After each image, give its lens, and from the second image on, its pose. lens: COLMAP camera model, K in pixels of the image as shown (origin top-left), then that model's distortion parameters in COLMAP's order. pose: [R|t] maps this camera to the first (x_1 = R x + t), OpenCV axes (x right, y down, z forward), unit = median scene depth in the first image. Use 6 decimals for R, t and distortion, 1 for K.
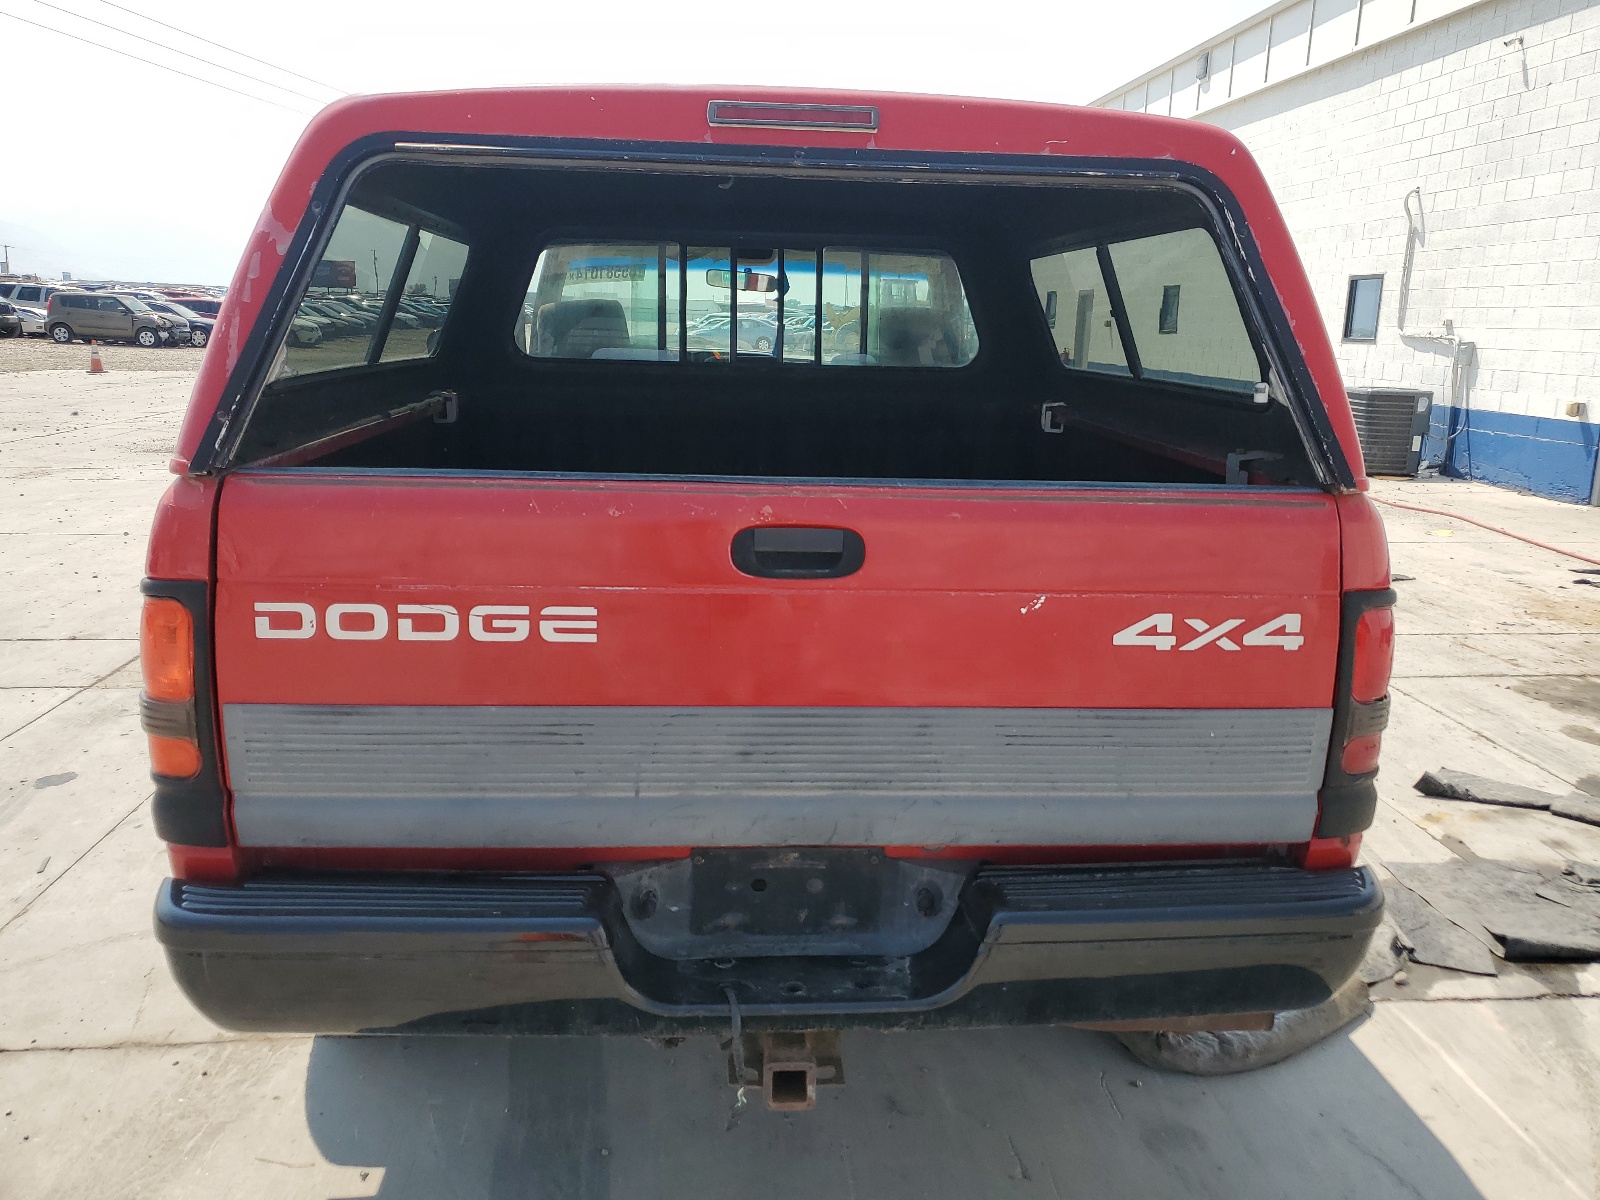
lens RADIAL K [[1214.5, 0, 800.0], [0, 1214.5, 600.0], [0, 0, 1]] dist [0.006762, 0.007396]
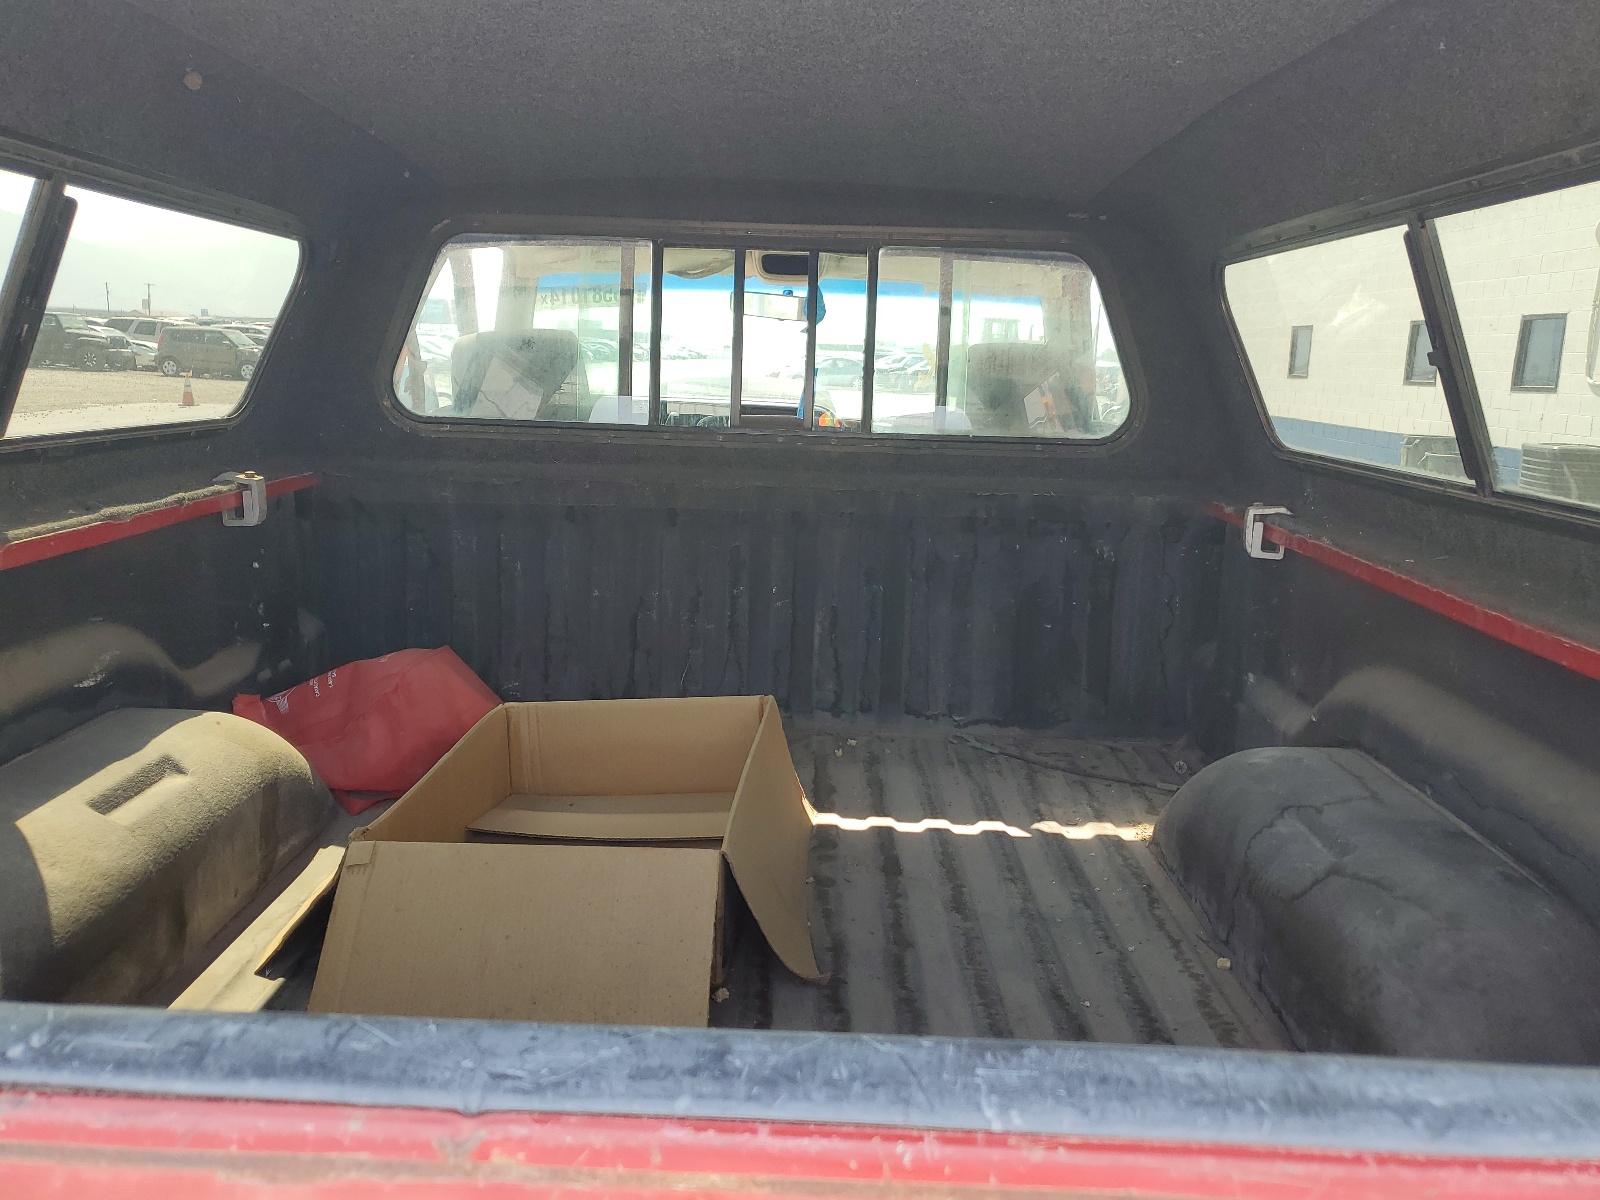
lens RADIAL K [[1226.5, 0, 803.4], [0, 1226.5, 557.9], [0, 0, 1]] dist [0.011850, 0.000273]
pose [[0.997378, 0.020105, -0.069513, 0.026037], [-0.024638, 0.997582, -0.064981, -0.084187], [0.068039, 0.066523, 0.995462, 0.357004]]
